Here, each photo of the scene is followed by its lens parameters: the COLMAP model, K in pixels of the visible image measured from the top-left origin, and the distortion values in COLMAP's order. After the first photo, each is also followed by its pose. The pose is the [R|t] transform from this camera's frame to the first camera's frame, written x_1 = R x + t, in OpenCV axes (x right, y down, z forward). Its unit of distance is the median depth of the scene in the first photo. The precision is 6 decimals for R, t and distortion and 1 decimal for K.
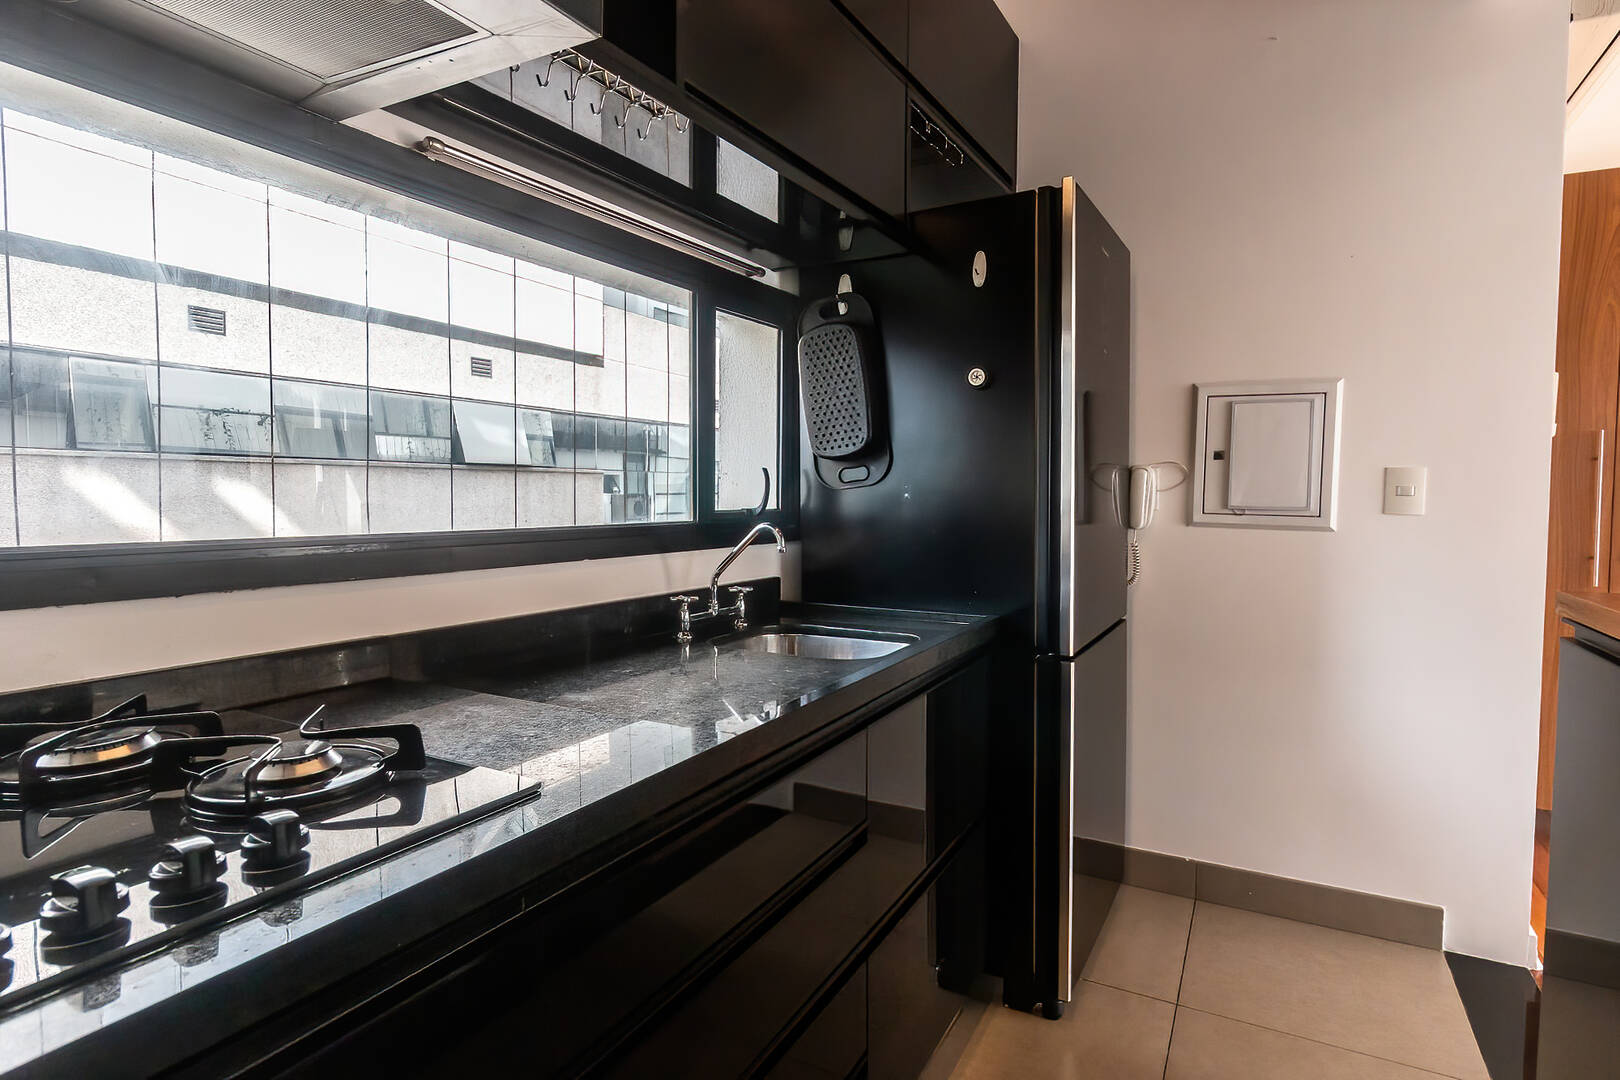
lens RADIAL K [[812.8, 0, 811.6], [0, 812.8, 526.2], [0, 0, 1]] dist [-0.000046, -0.000287]
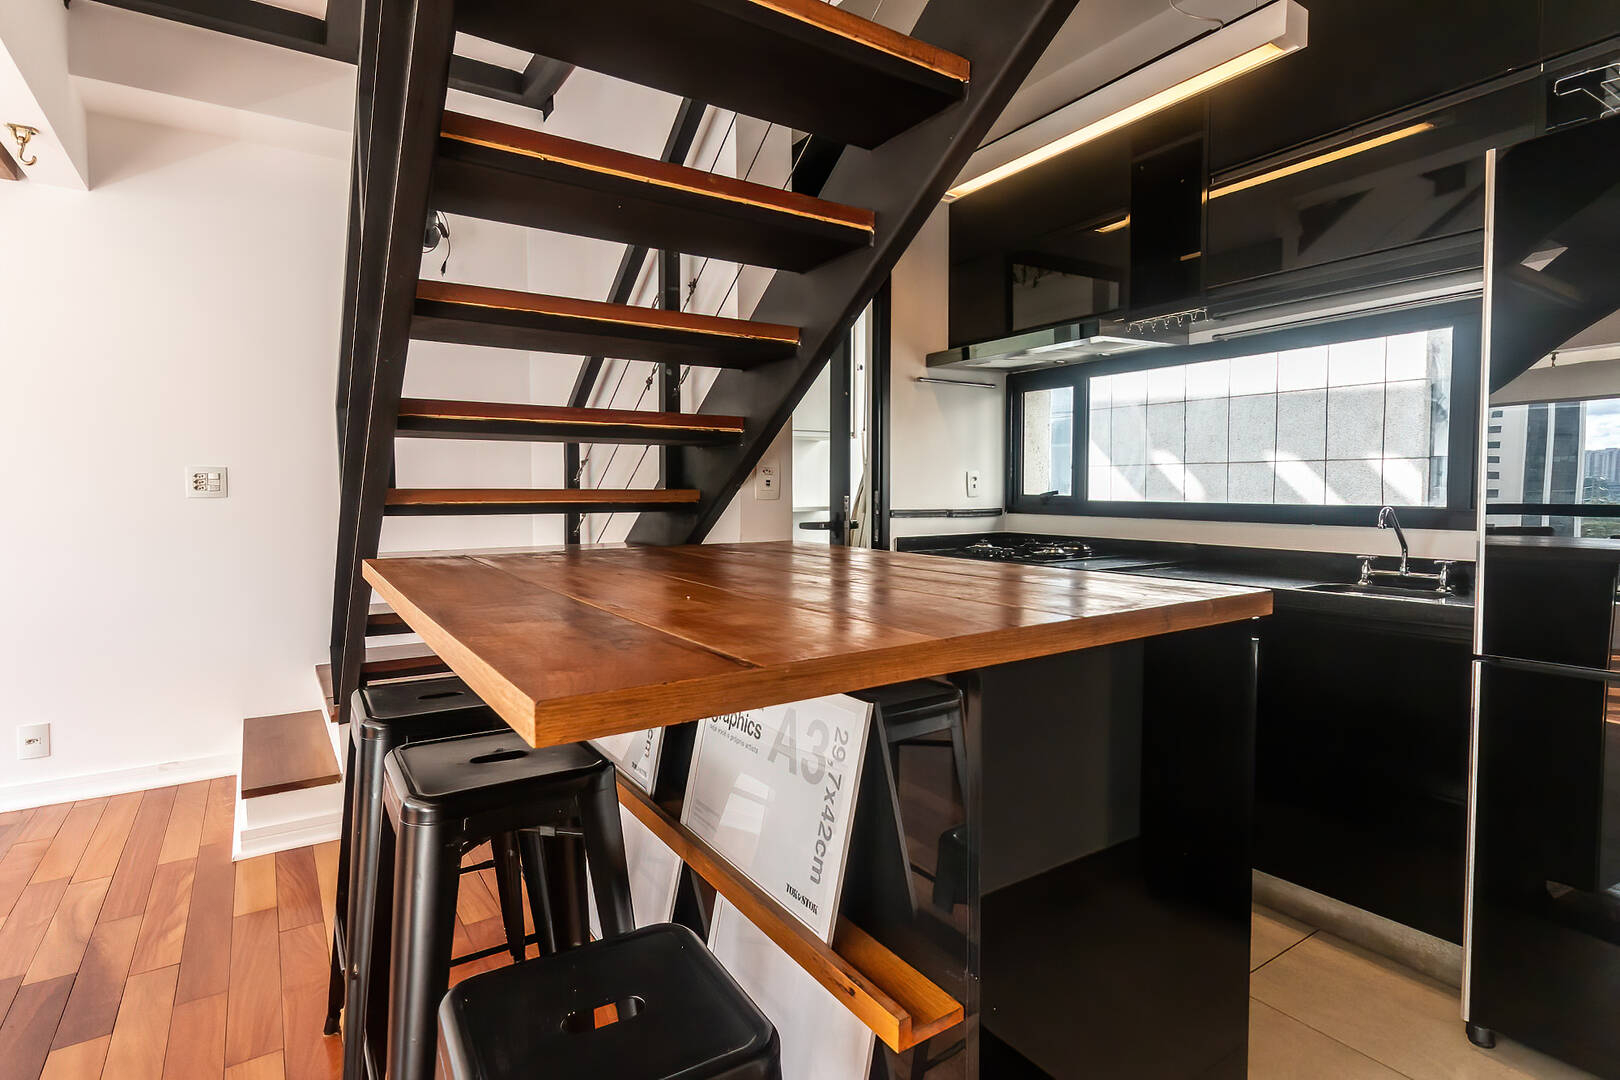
lens RADIAL K [[818.5, 0, 813.8], [0, 818.5, 528.4], [0, 0, 1]] dist [0.000079, -0.000009]
pose [[-0.452135, 0.041327, -0.890991, 1.525013], [-0.029898, 0.997663, 0.061446, -0.023740], [0.891448, 0.054421, -0.449843, 0.724191]]
